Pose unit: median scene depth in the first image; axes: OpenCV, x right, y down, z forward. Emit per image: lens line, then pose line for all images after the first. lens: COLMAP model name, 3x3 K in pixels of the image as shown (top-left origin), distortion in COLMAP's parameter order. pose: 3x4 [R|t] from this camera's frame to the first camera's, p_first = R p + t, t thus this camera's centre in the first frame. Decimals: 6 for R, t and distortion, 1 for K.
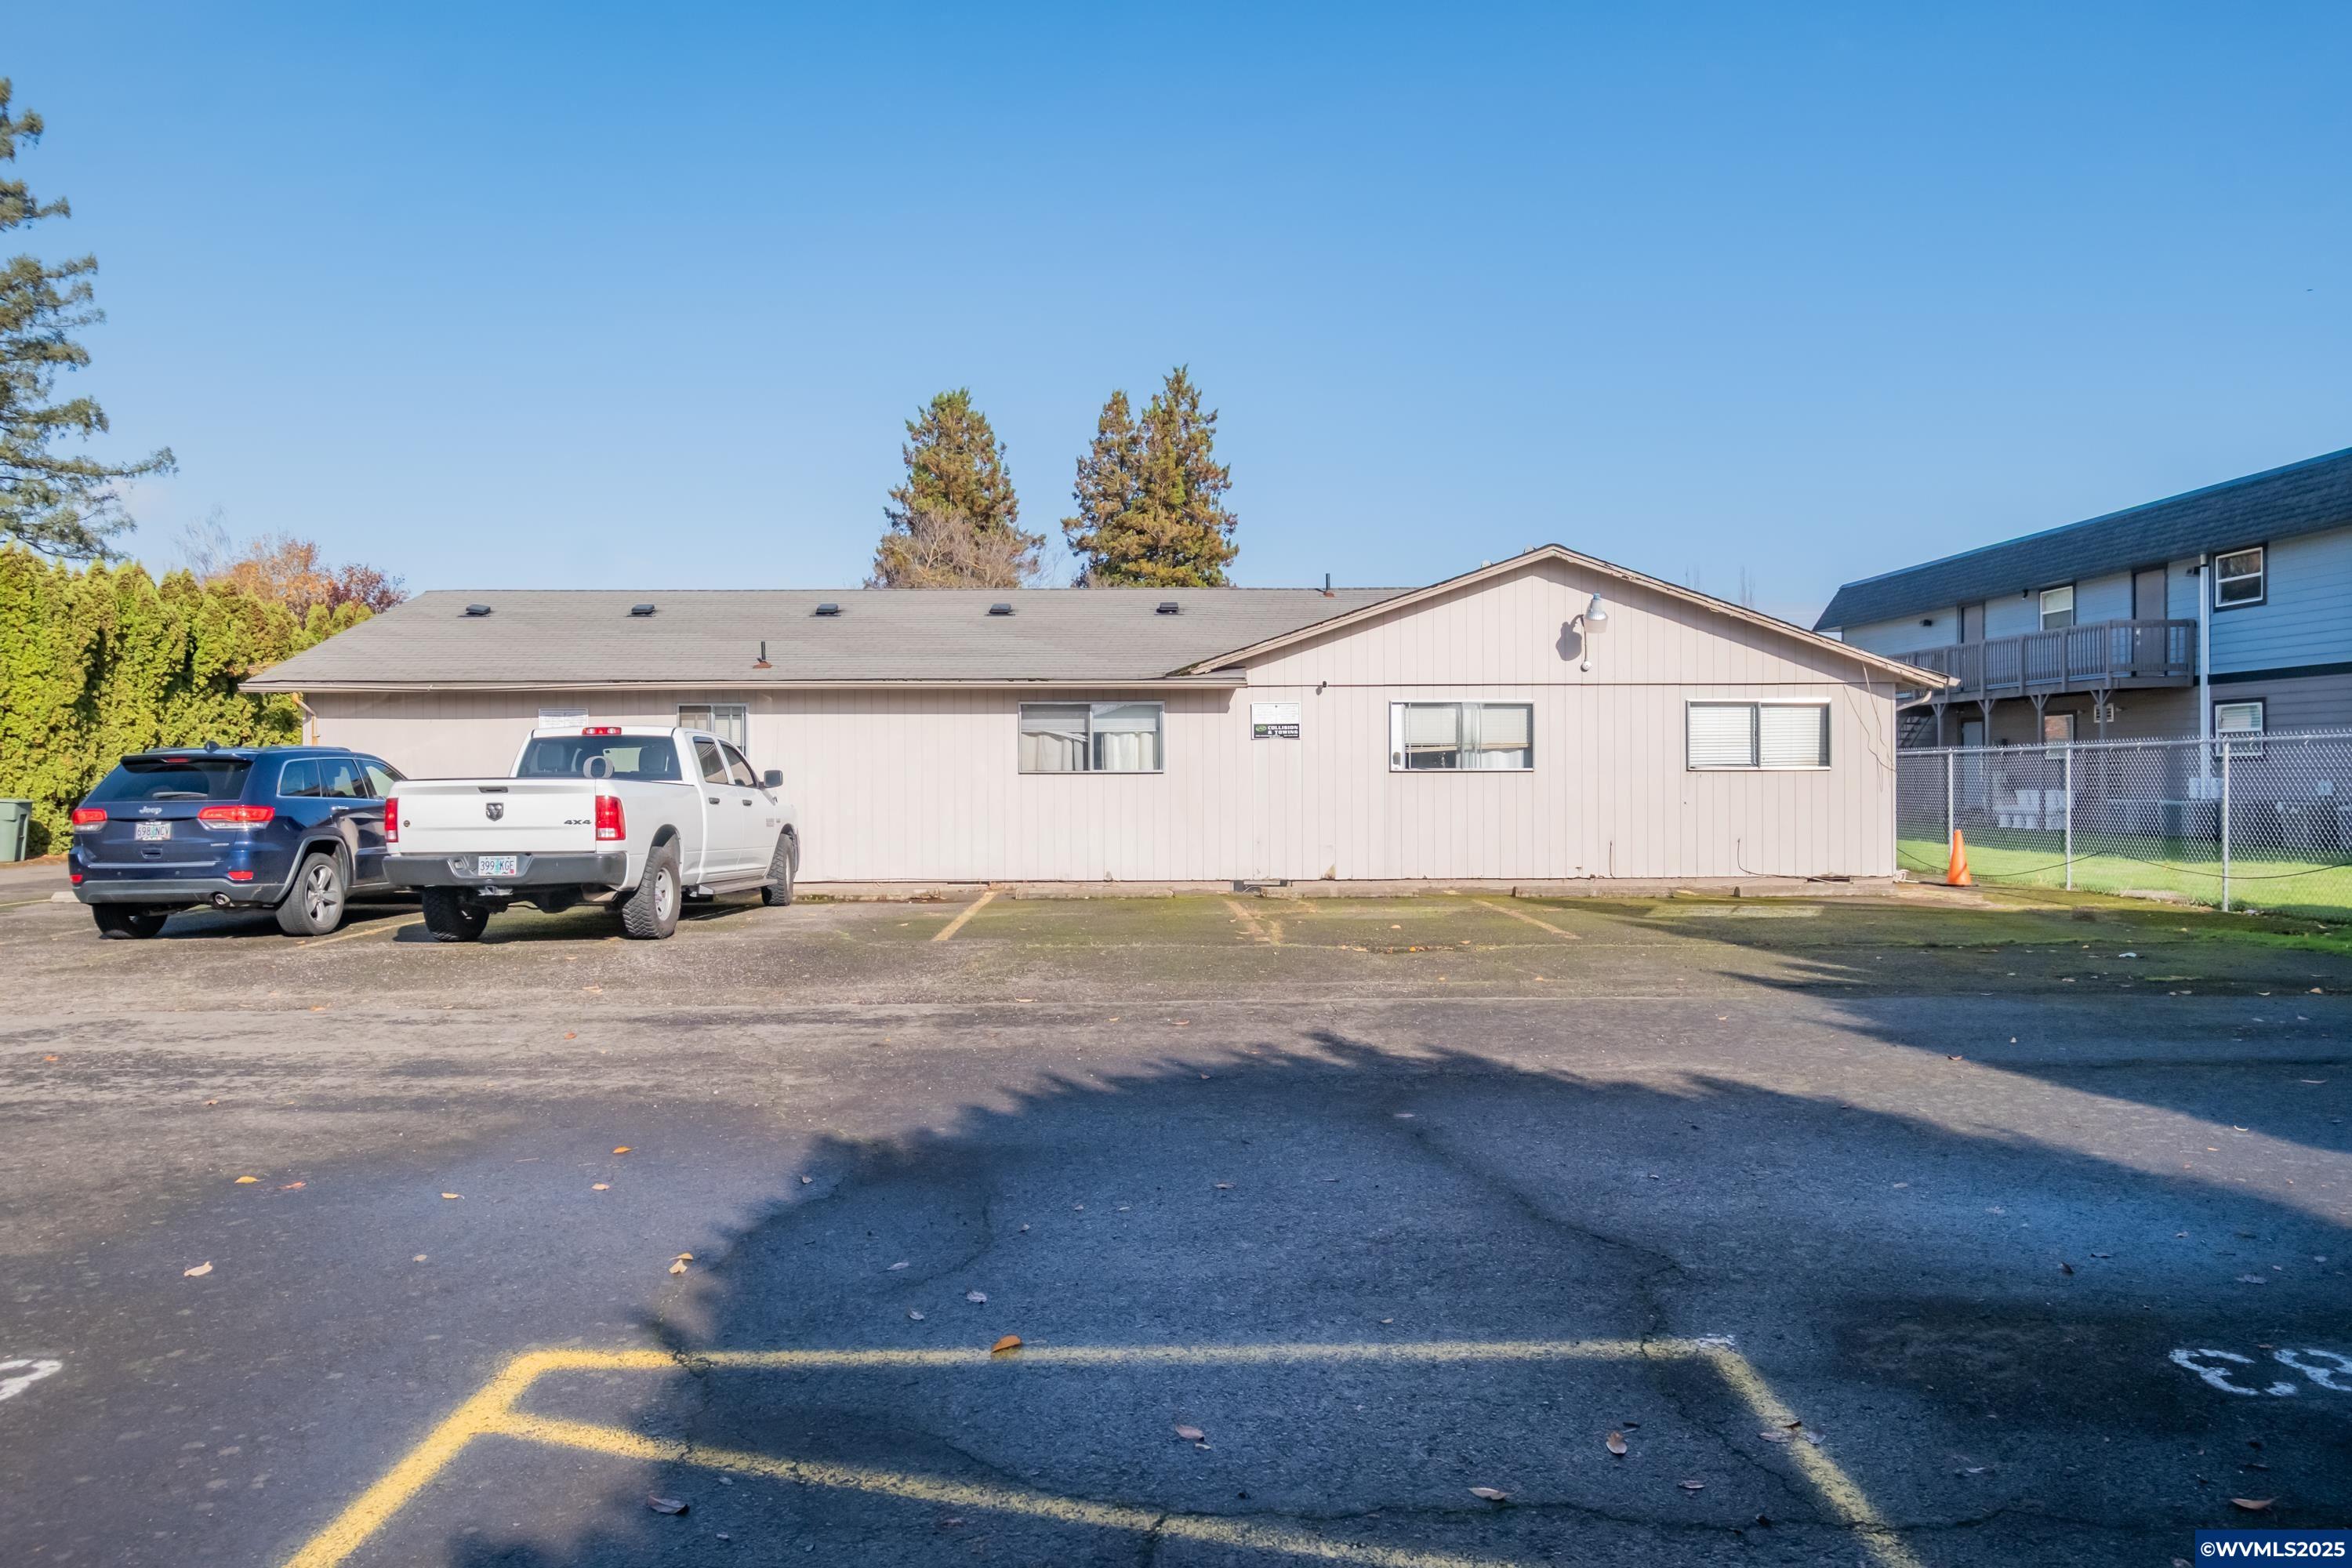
lens RADIAL K [[1576.9, 0, 1176.8], [0, 1576.9, 779.6], [0, 0, 1]] dist [-0.003062, -0.001771]
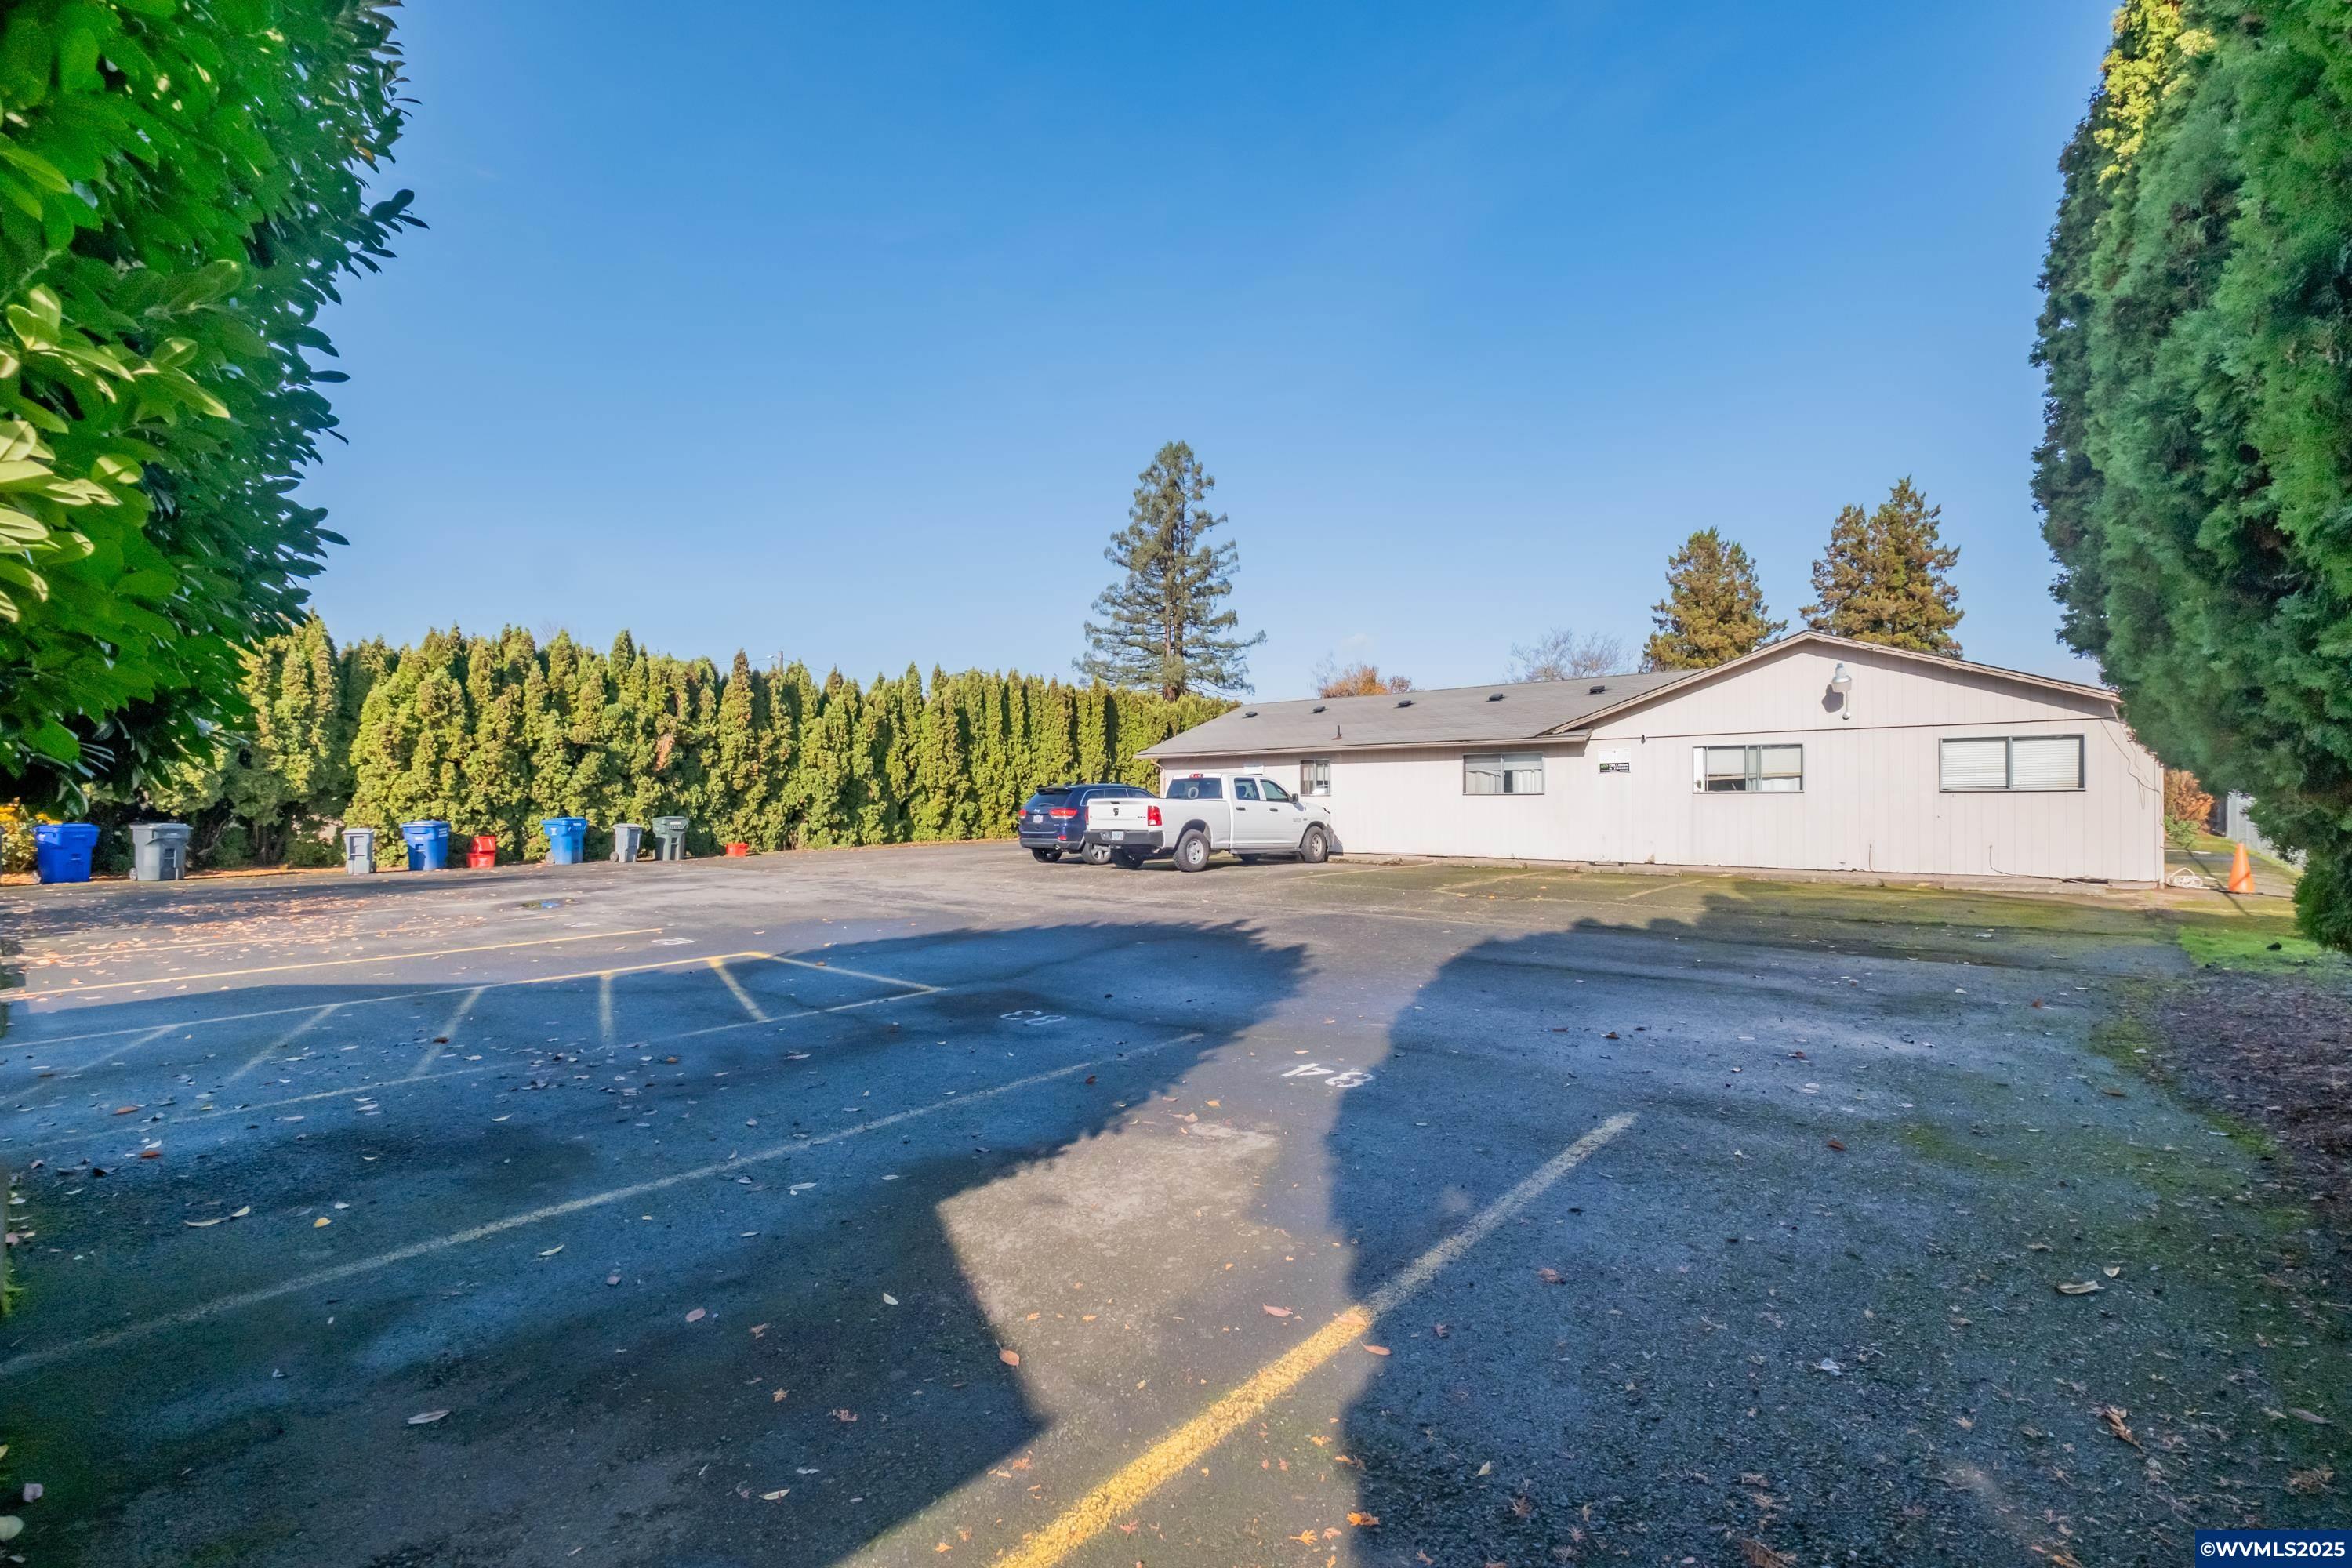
lens RADIAL K [[1013.5, 0, 1176.8], [0, 1013.5, 797.0], [0, 0, 1]] dist [-0.013300, 0.000360]
pose [[0.737470, -0.000938, -0.675380, 0.202220], [0.000113, 0.999999, -0.001265, -0.000198], [0.675380, 0.000857, 0.737469, -0.014726]]
